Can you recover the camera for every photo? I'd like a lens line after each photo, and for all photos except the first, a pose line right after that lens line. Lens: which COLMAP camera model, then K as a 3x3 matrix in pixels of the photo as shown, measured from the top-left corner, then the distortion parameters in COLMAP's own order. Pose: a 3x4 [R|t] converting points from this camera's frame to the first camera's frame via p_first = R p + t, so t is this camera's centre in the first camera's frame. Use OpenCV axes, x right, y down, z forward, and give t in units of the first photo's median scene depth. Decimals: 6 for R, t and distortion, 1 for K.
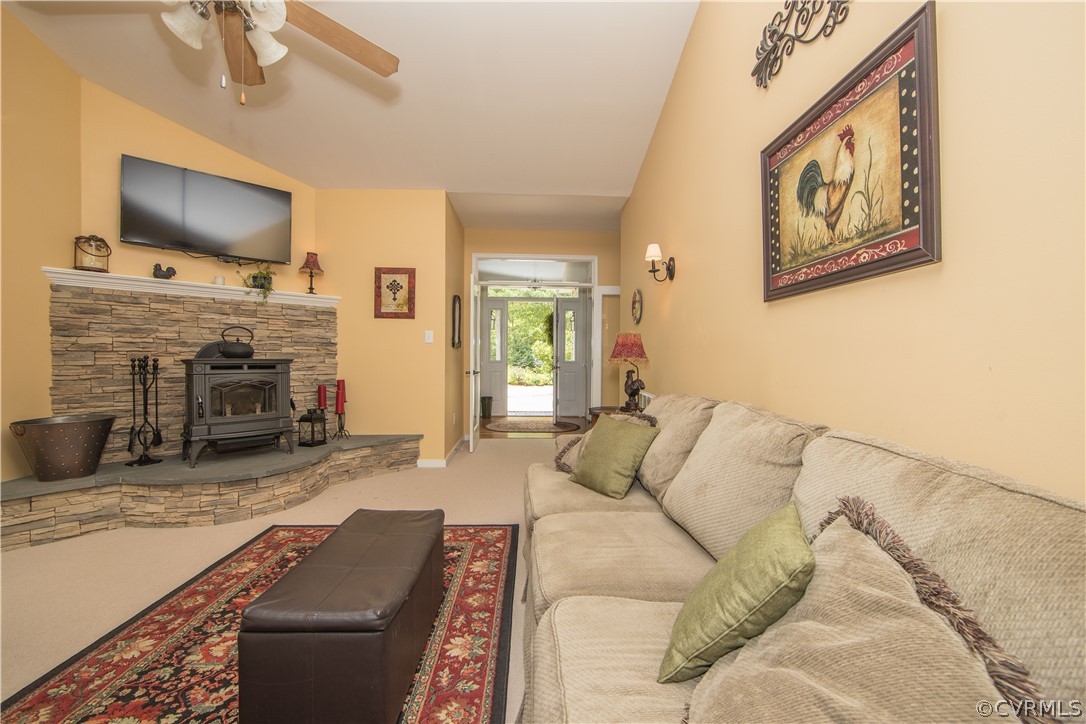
lens RADIAL K [[433.8, 0, 543.2], [0, 433.8, 360.5], [0, 0, 1]] dist [-0.014126, 0.002887]
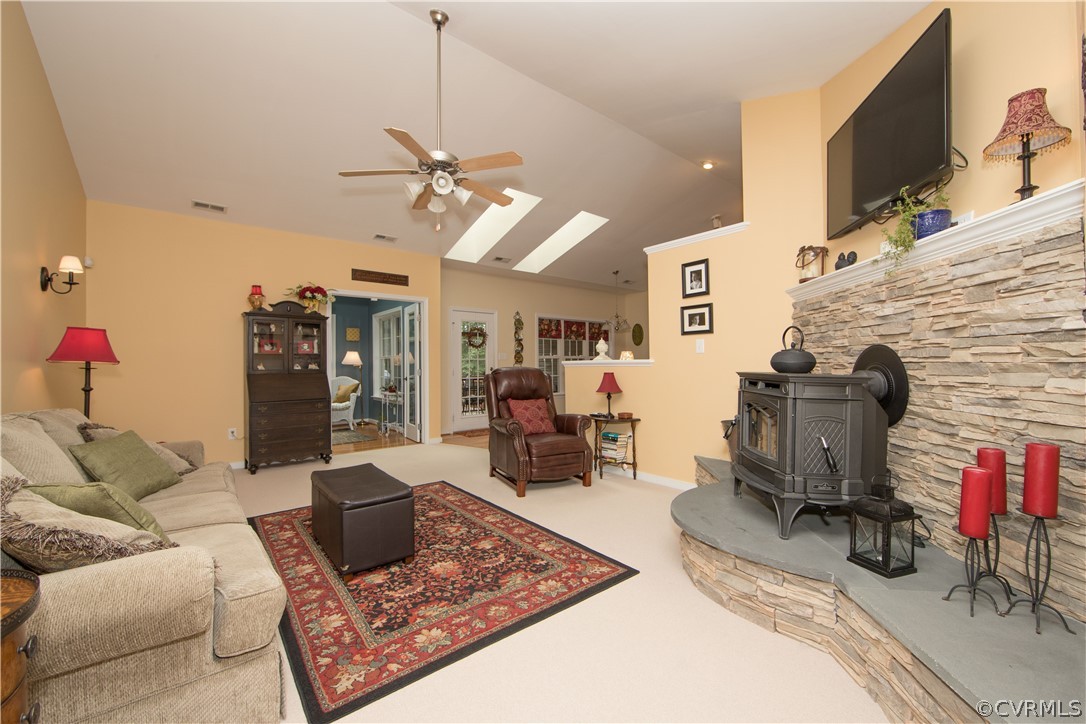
lens RADIAL K [[432.7, 0, 549.5], [0, 432.7, 363.1], [0, 0, 1]] dist [-0.007832, 0.000873]
pose [[-0.792253, 0.001882, -0.610190, 0.025320], [-0.001337, 0.999987, 0.004820, -0.027631], [0.610192, 0.004635, -0.792240, 1.626986]]
